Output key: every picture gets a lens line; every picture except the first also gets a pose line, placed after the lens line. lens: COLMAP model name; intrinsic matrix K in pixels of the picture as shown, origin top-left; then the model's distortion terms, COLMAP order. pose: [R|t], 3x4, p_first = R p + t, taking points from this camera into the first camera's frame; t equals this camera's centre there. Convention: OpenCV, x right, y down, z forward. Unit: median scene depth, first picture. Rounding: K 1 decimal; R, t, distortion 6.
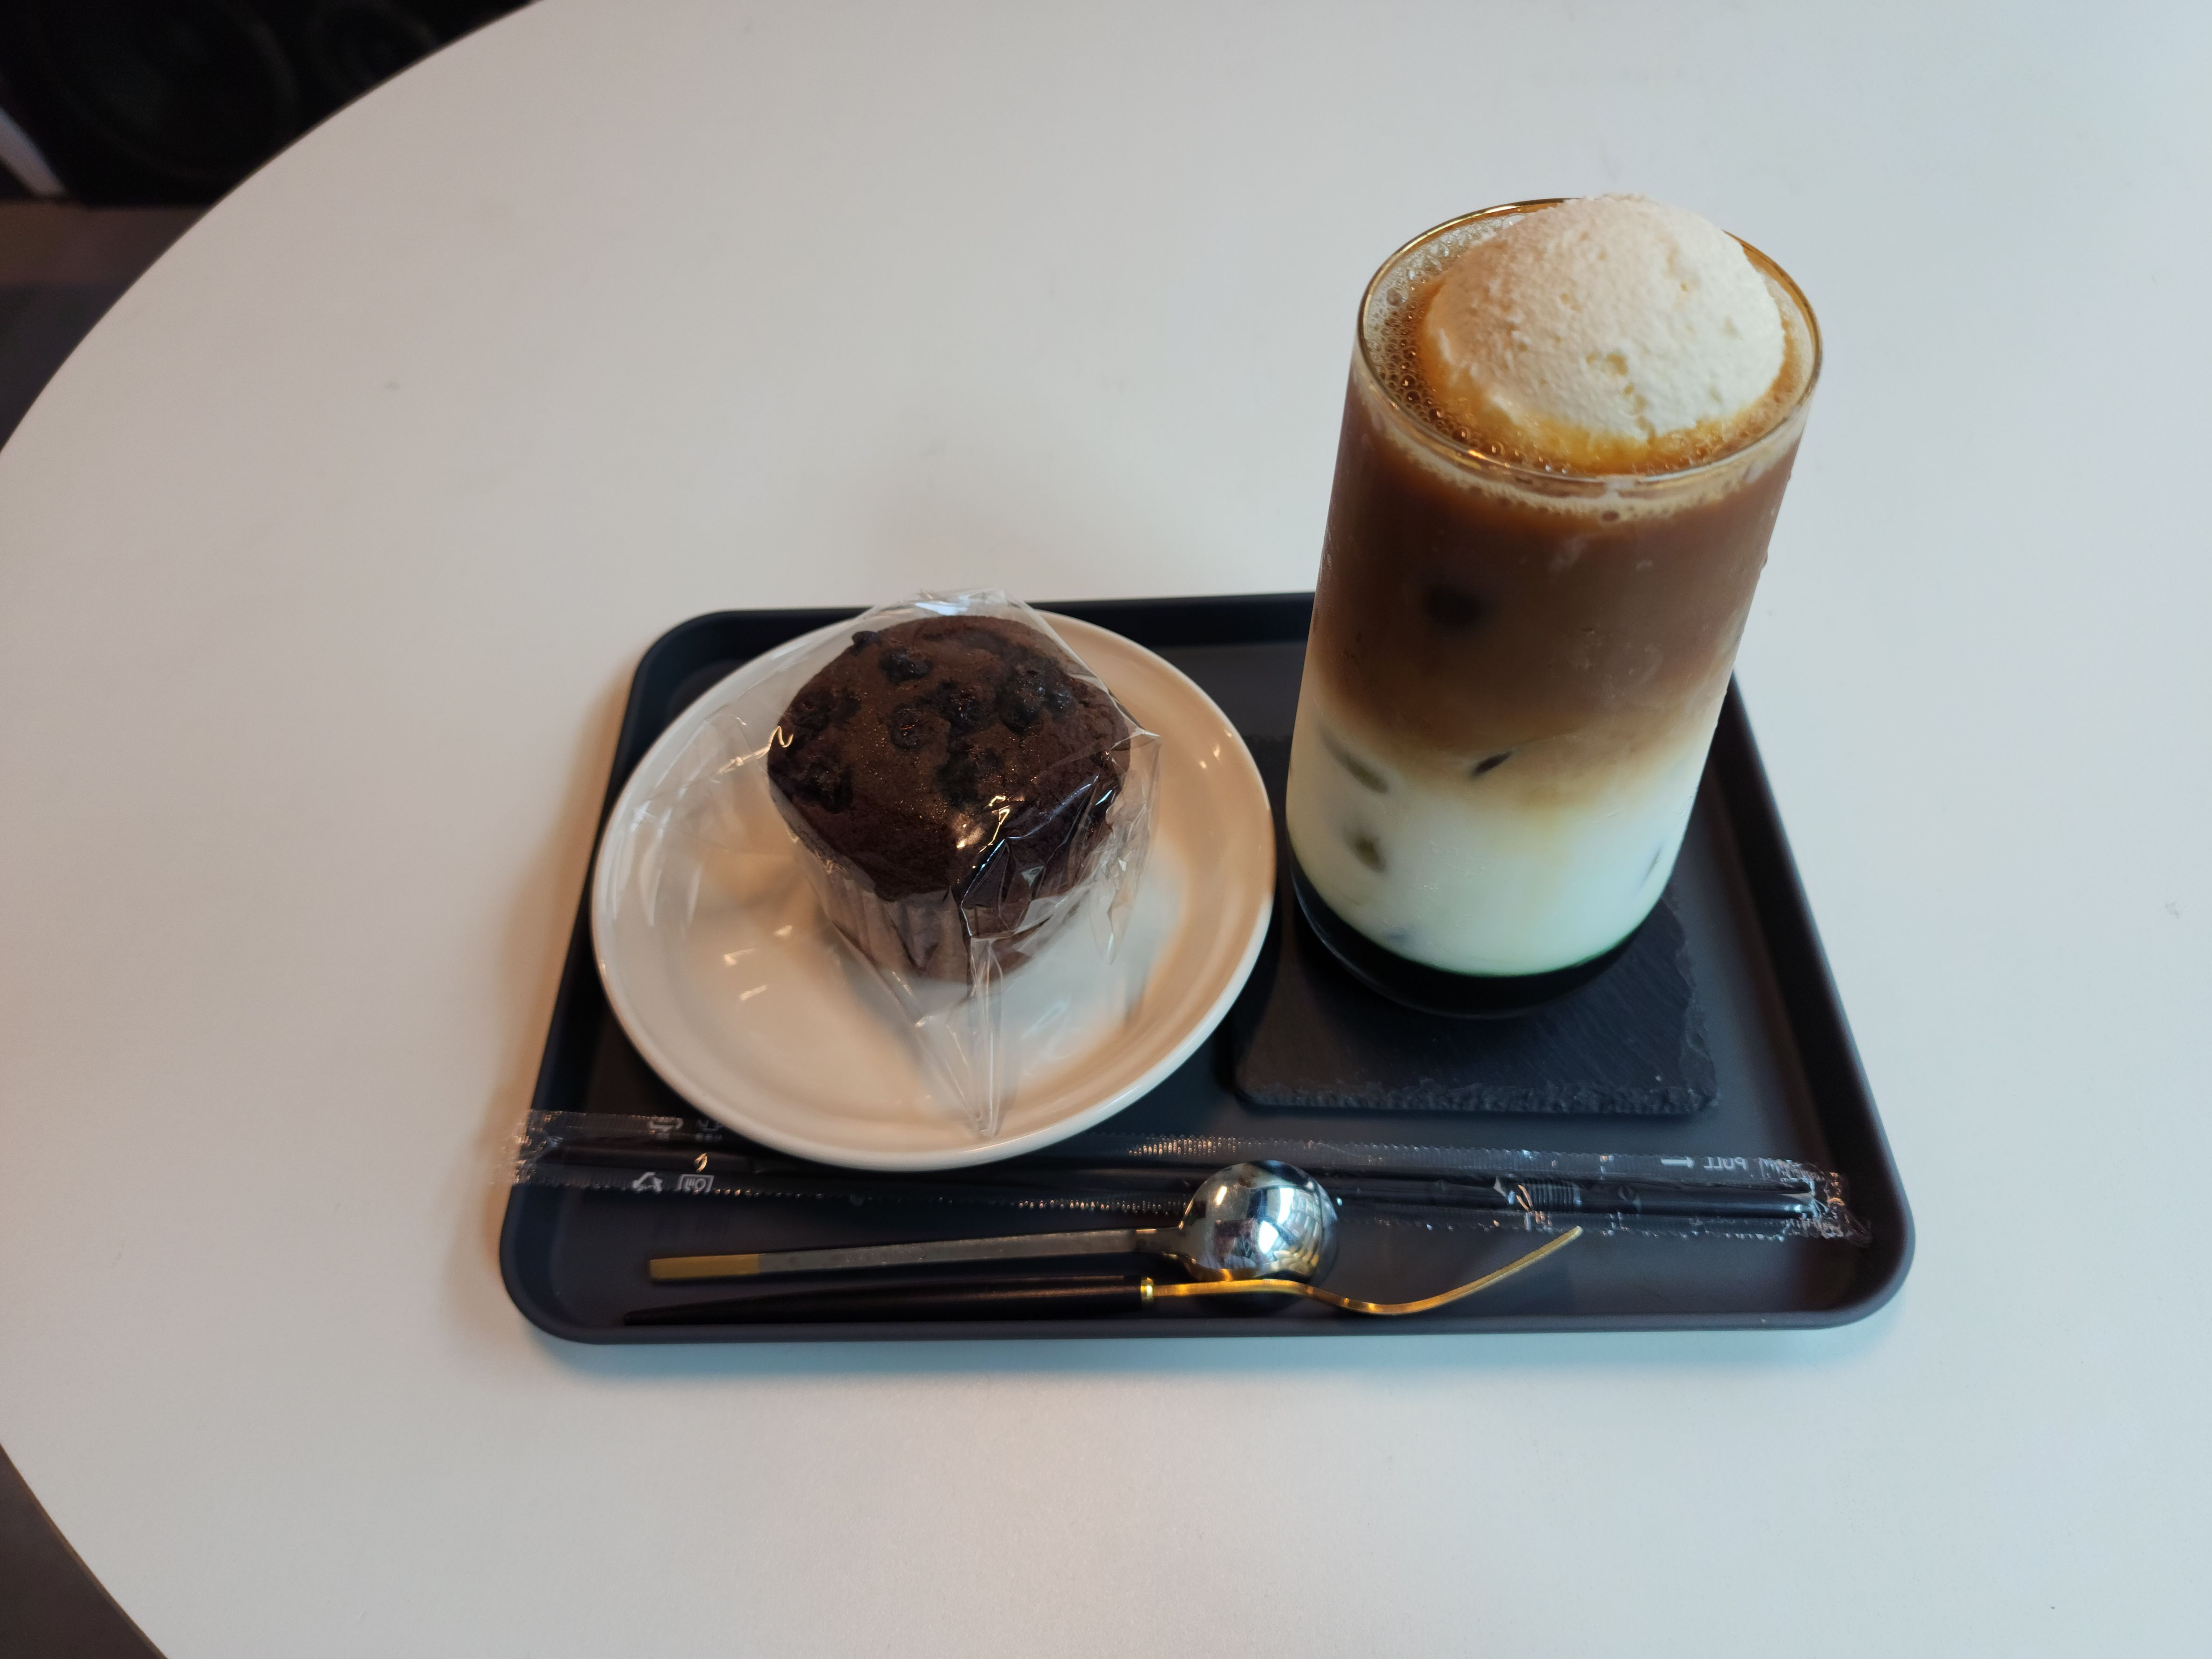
lens RADIAL K [[1567.8, 0, 1091.4], [0, 1567.8, 829.9], [0, 0, 1]] dist [0.050753, -0.058024]
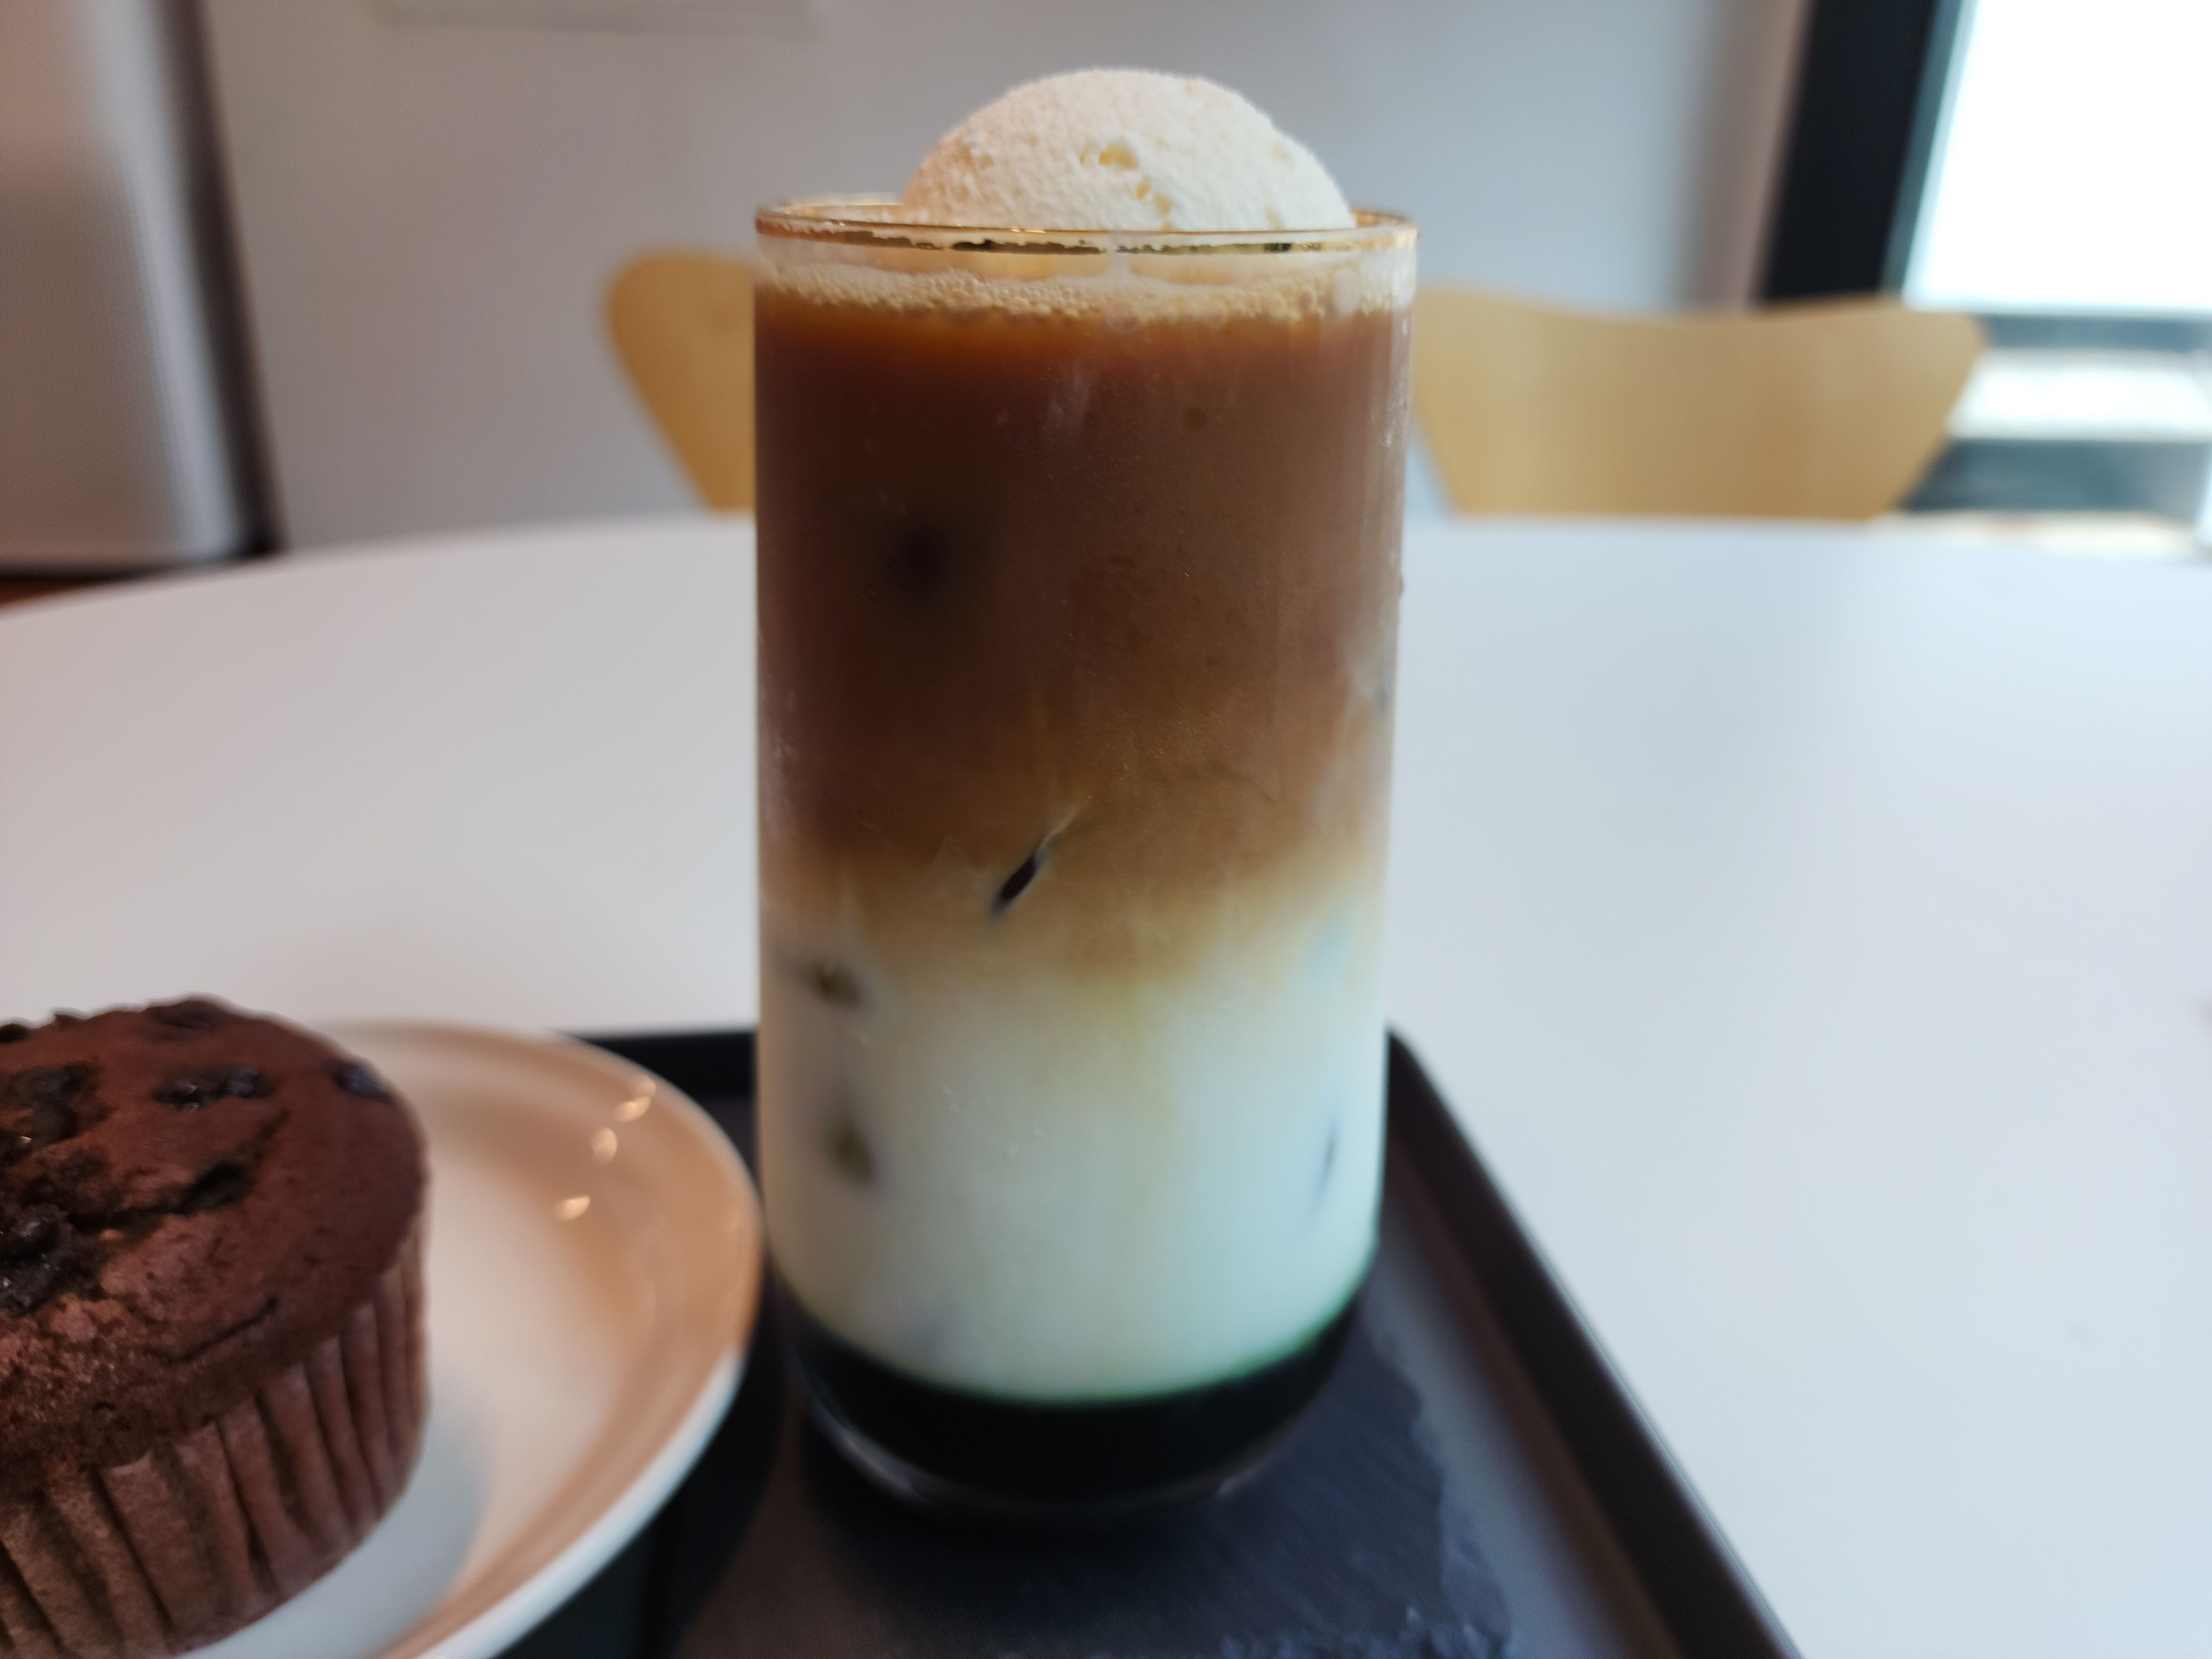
lens RADIAL K [[1567.8, 0, 1091.4], [0, 1567.8, 829.9], [0, 0, 1]] dist [0.050753, -0.058024]
pose [[0.986988, 0.018245, 0.159758, 0.217151], [0.062253, 0.872705, -0.484264, 0.261268], [-0.148257, 0.487908, 0.860213, 0.565774]]
